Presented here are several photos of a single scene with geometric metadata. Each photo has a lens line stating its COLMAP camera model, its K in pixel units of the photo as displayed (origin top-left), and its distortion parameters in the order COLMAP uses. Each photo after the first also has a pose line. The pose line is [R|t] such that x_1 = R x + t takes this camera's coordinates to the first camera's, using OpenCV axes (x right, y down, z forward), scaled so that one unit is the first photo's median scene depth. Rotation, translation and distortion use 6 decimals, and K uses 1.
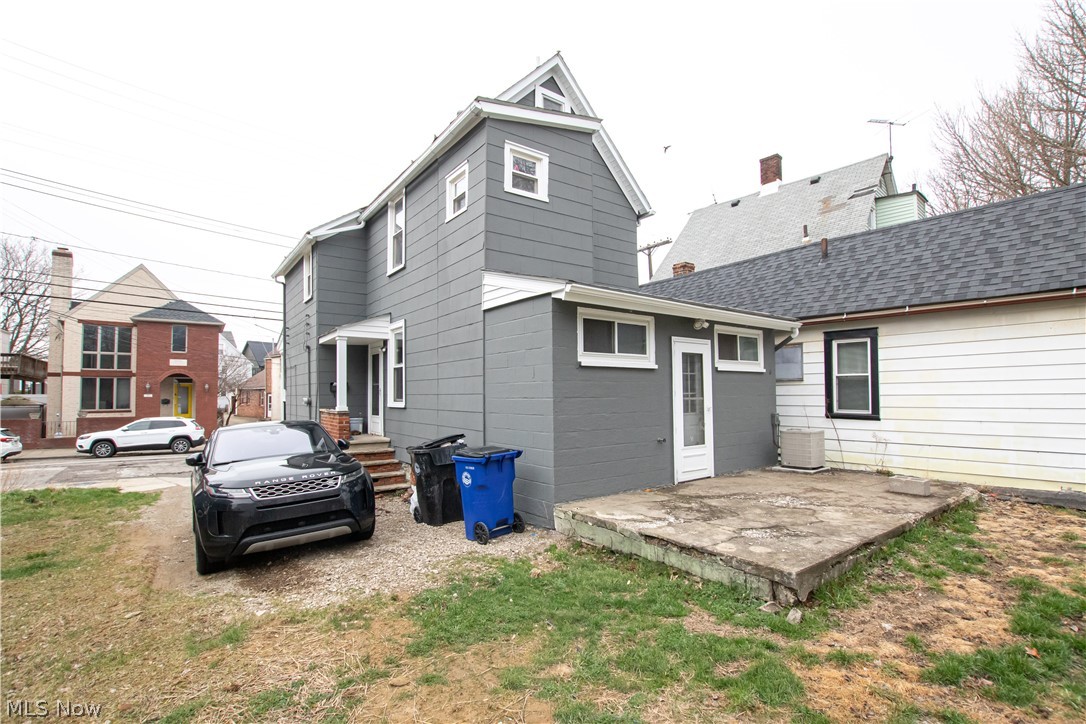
lens RADIAL K [[503.3, 0, 540.5], [0, 503.3, 376.3], [0, 0, 1]] dist [-0.027257, 0.000678]
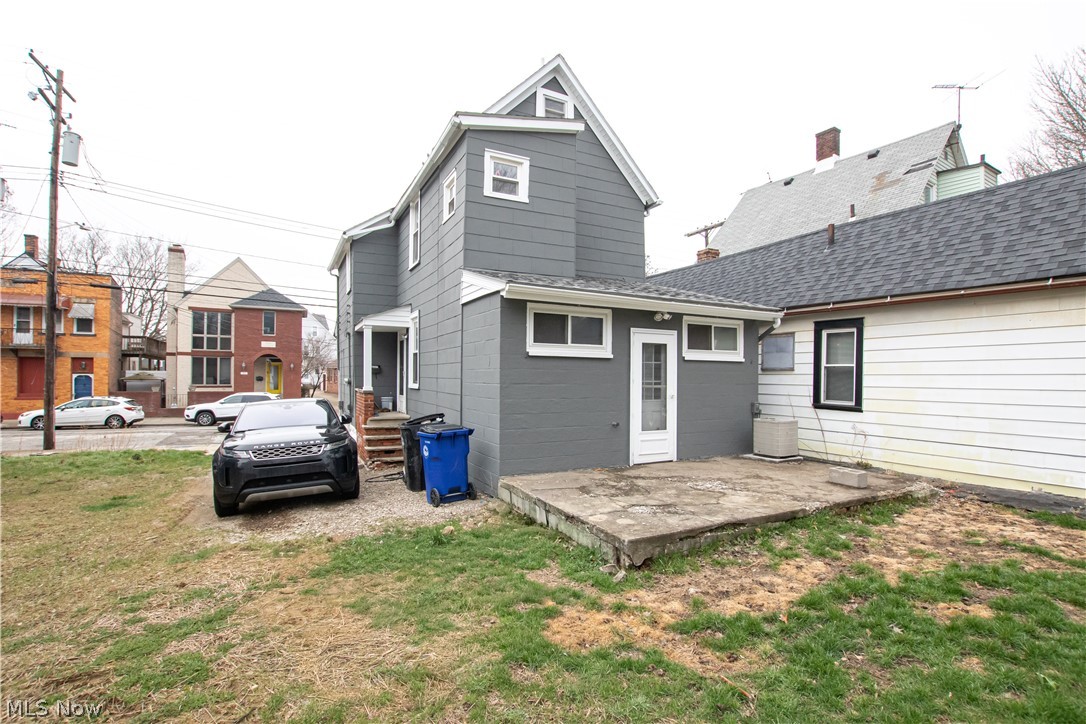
lens RADIAL K [[503.3, 0, 540.5], [0, 503.3, 376.3], [0, 0, 1]] dist [-0.027257, 0.000678]
pose [[0.986427, 0.016726, -0.163346, 0.212898], [-0.010790, 0.999251, 0.037162, -0.012172], [0.163845, -0.034895, 0.985869, -0.074338]]
